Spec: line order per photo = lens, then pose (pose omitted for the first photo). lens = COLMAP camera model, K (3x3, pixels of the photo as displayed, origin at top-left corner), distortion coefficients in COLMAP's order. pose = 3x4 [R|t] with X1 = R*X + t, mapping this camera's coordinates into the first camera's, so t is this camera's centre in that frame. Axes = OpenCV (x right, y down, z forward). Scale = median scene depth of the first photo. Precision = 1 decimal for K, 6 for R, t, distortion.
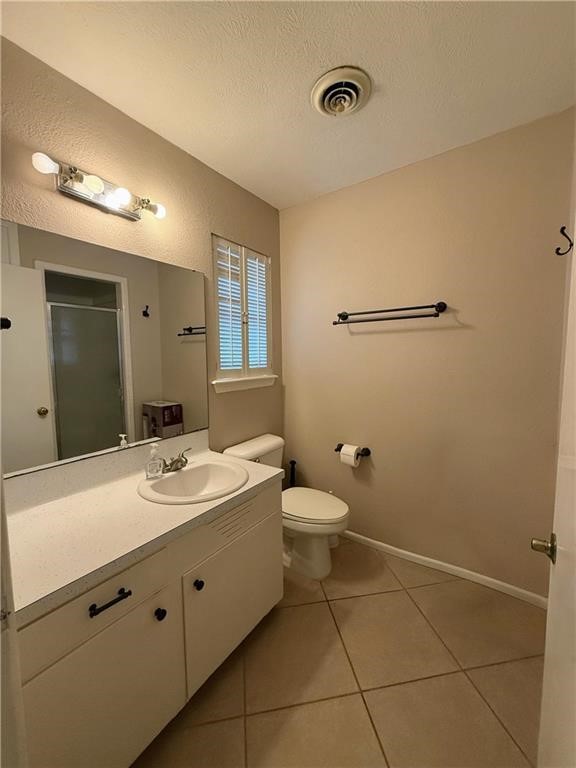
lens RADIAL K [[310.2, 0, 288.8], [0, 310.2, 382.7], [0, 0, 1]] dist [0.006759, 0.000829]
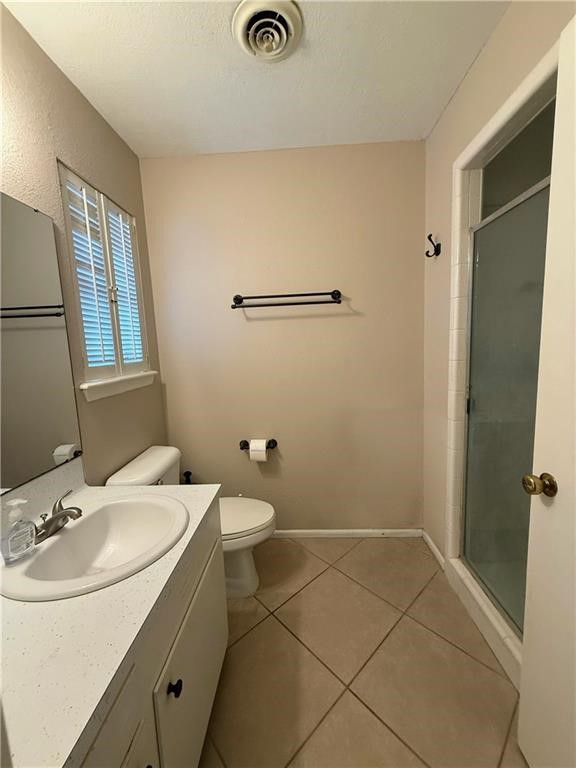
lens RADIAL K [[310.2, 0, 288.4], [0, 310.2, 382.4], [0, 0, 1]] dist [0.006759, 0.000829]
pose [[0.837428, -0.091303, 0.538867, -0.229913], [0.078677, 0.995817, 0.046459, -0.006525], [-0.540854, 0.003490, 0.841109, 0.182279]]
